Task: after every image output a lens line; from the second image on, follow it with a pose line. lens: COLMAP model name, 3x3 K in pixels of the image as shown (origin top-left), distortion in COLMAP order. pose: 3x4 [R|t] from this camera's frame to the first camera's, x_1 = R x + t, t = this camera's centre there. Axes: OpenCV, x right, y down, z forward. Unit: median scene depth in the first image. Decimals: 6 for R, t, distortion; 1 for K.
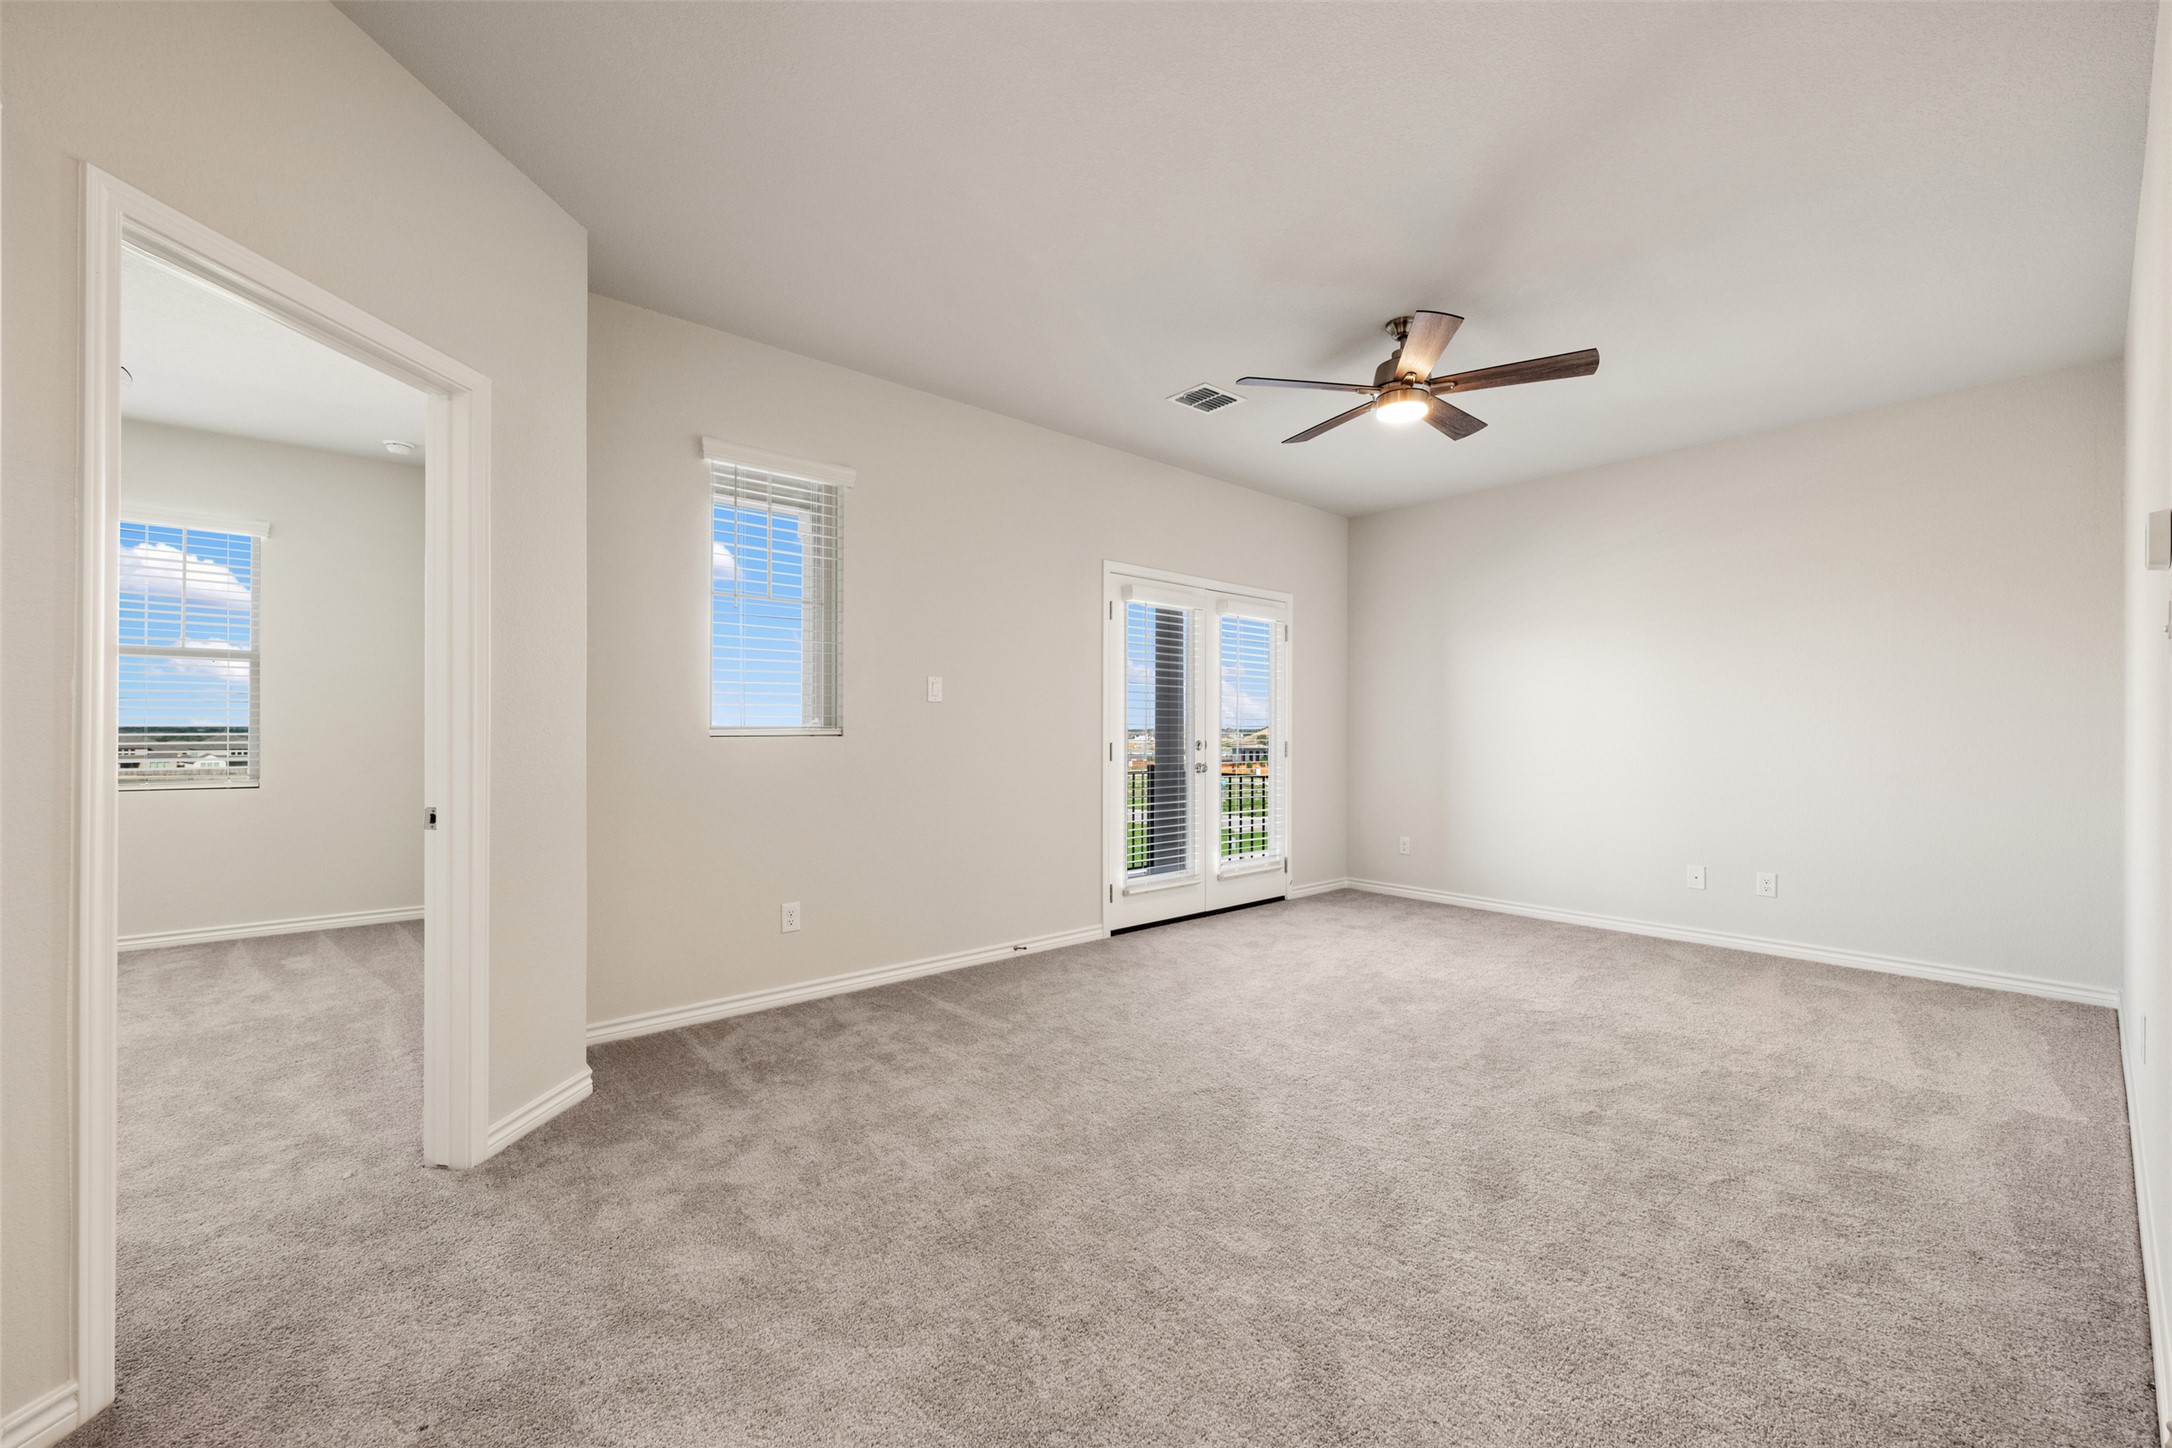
lens RADIAL K [[870.1, 0, 1086.0], [0, 870.1, 724.0], [0, 0, 1]] dist [-0.003174, 0.000049]
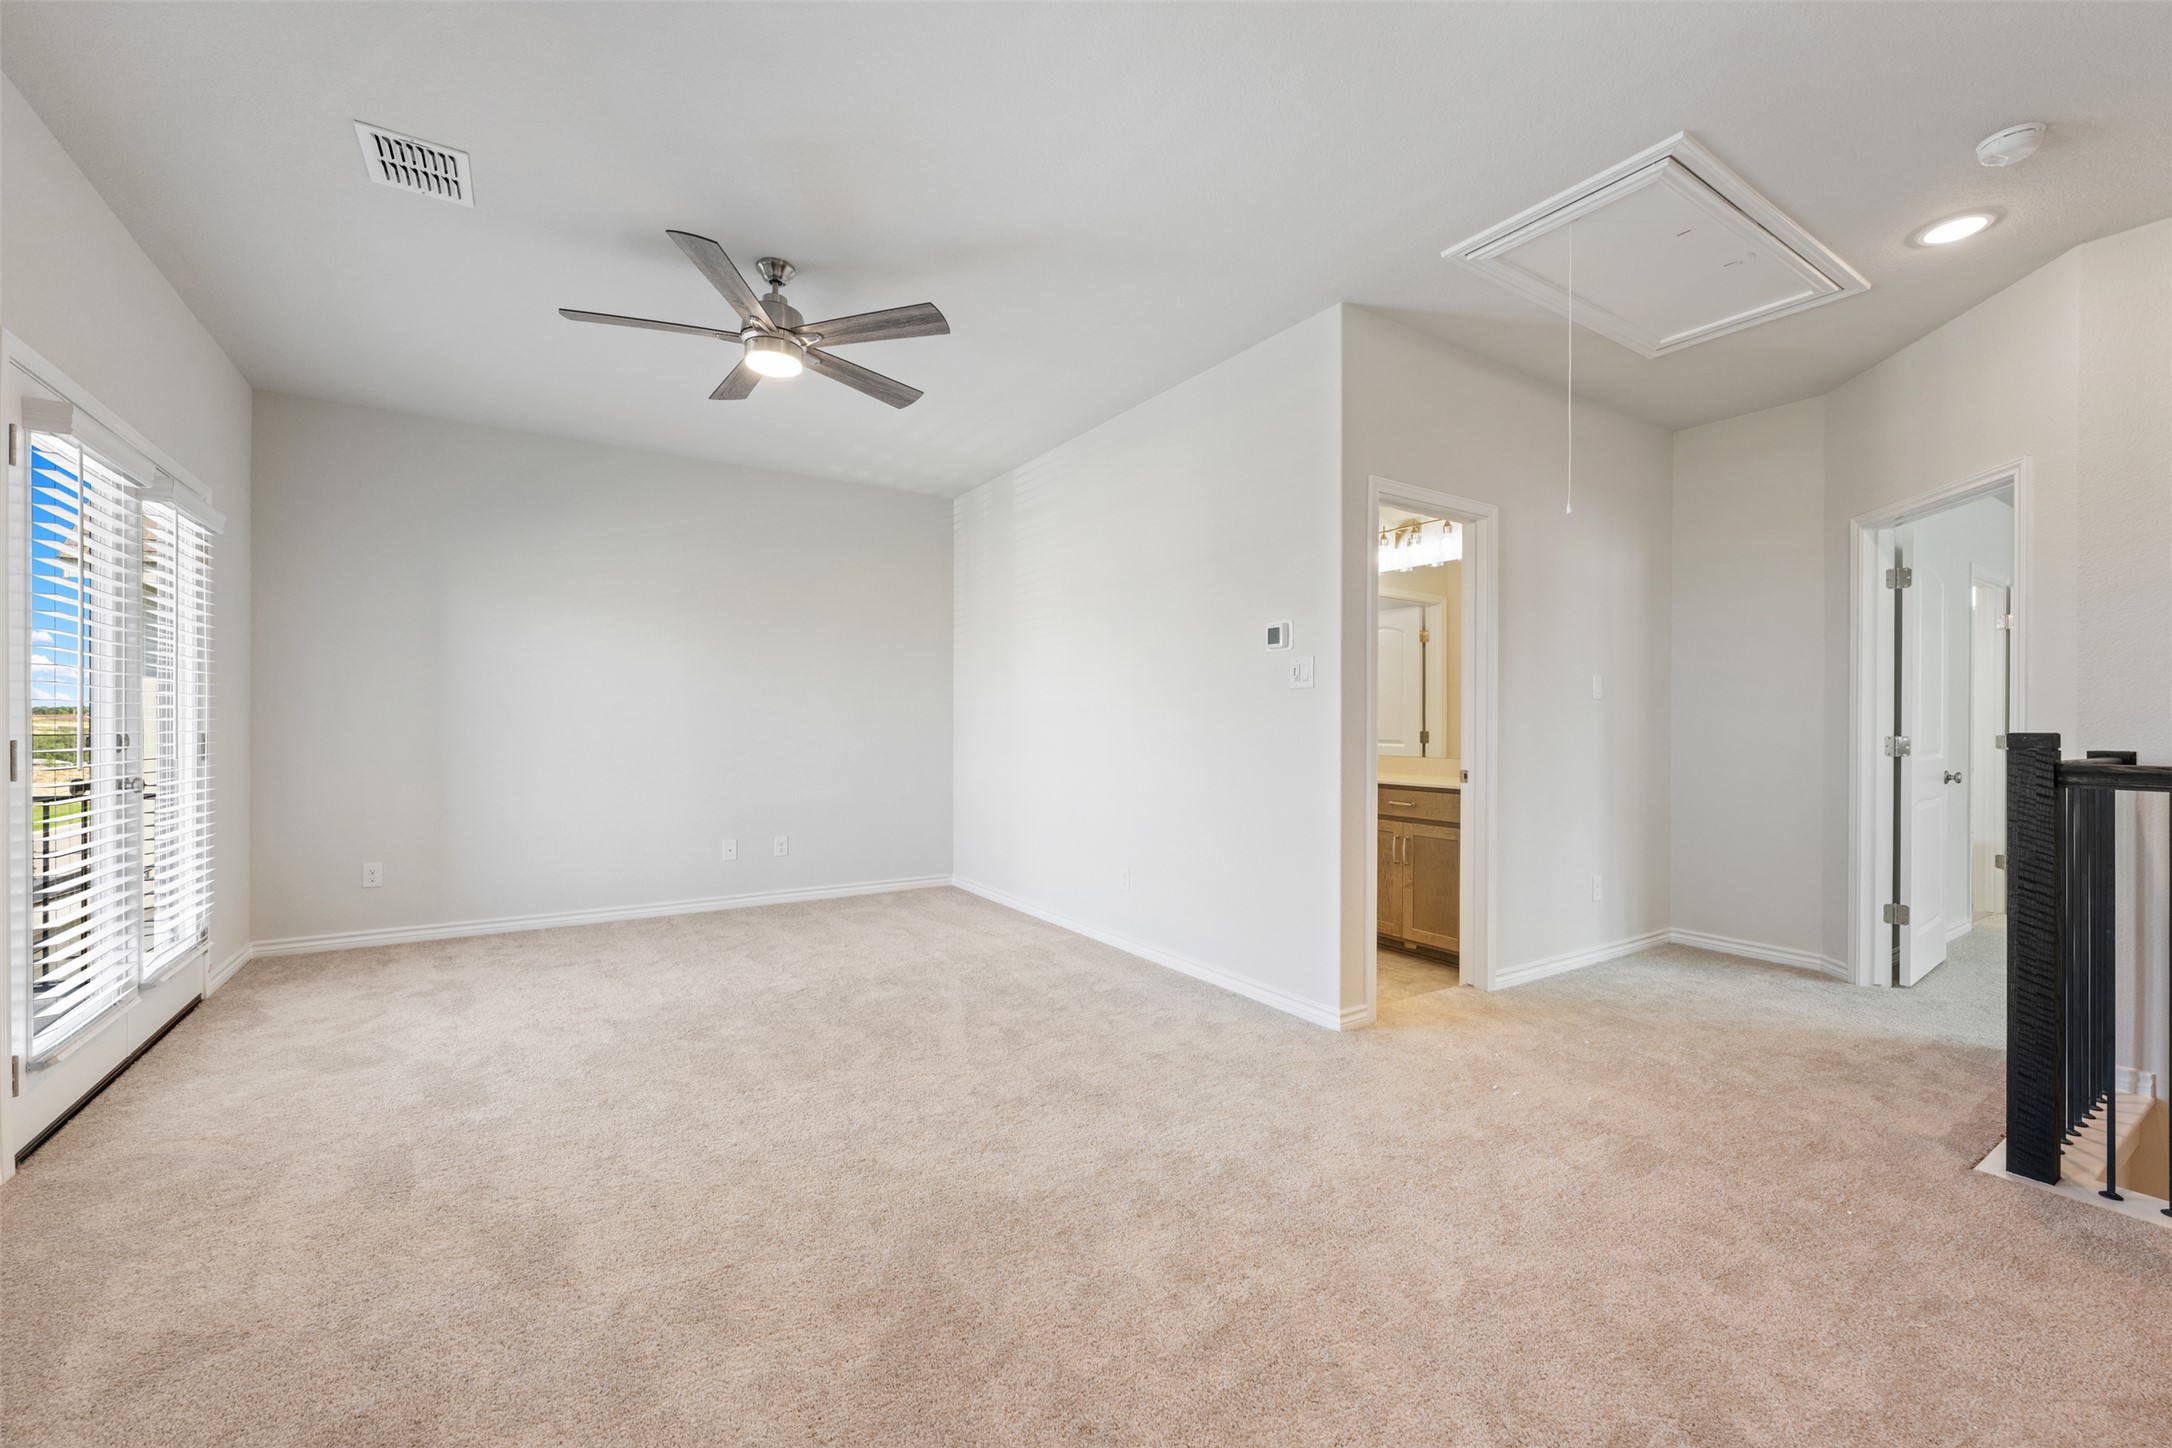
lens RADIAL K [[863.9, 0, 1089.4], [0, 863.9, 723.6], [0, 0, 1]] dist [-0.001898, 0.000197]
pose [[0.133155, -0.000762, 0.991095, -0.442250], [-0.013172, 0.999910, 0.002538, 0.005496], [-0.991008, -0.013393, 0.133133, 0.514290]]
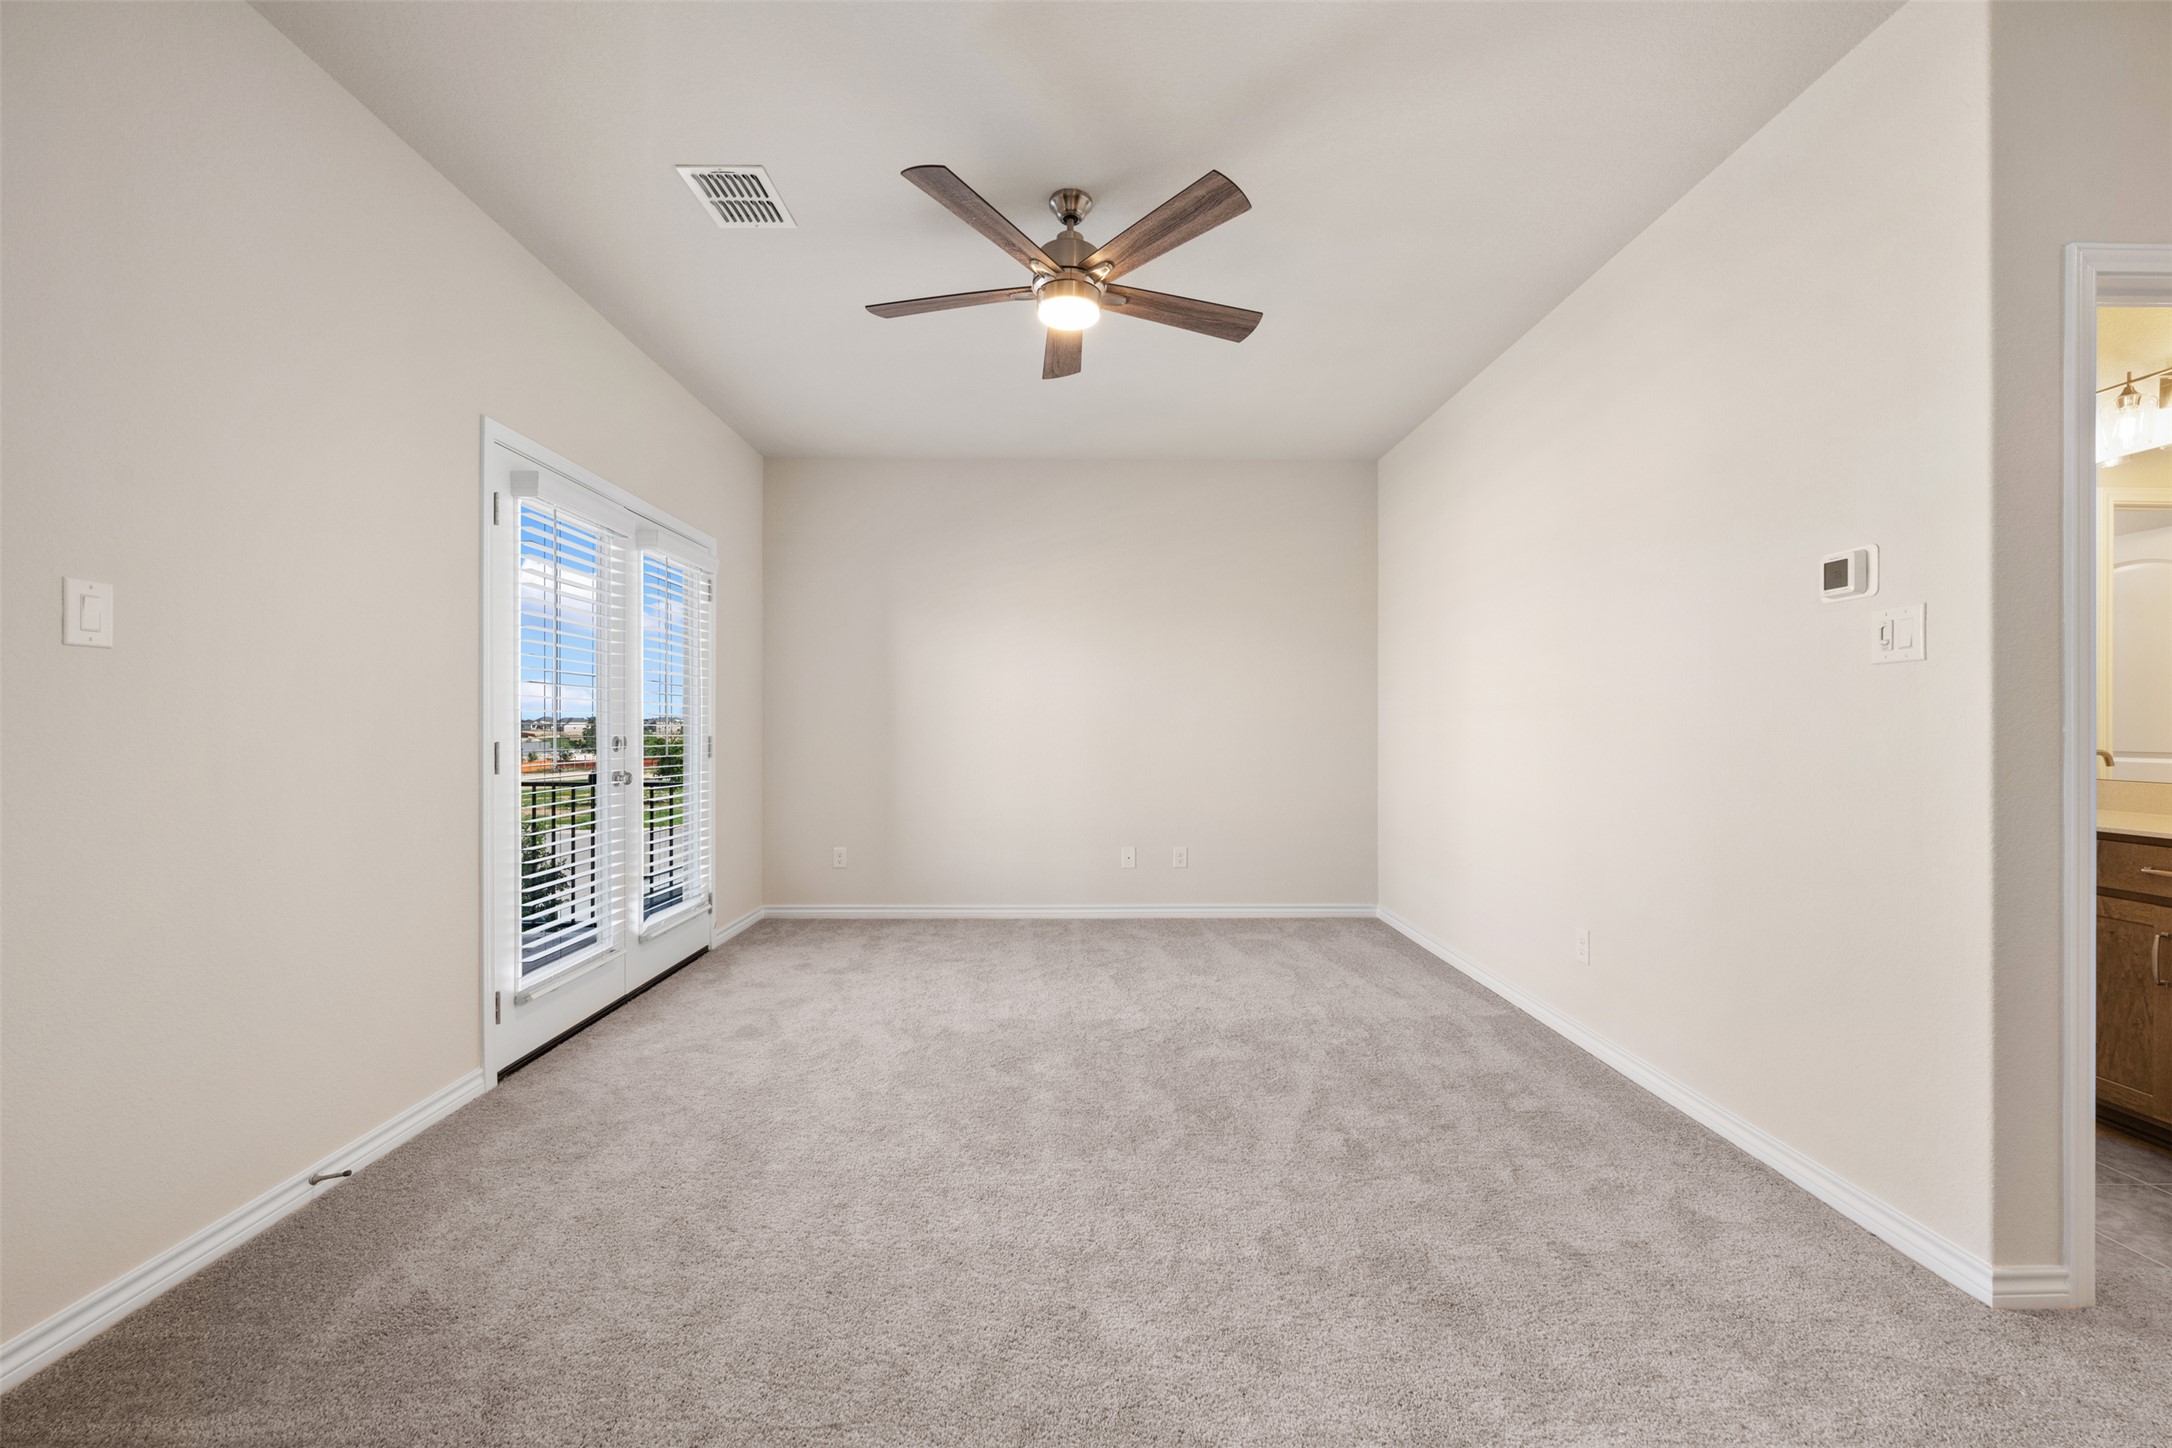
lens RADIAL K [[863.9, 0, 1089.4], [0, 863.9, 723.6], [0, 0, 1]] dist [-0.001898, 0.000197]
pose [[0.642671, 0.000672, 0.766142, -0.203107], [-0.006837, 0.999965, 0.004858, 0.005344], [-0.766112, -0.008360, 0.642653, 0.450504]]
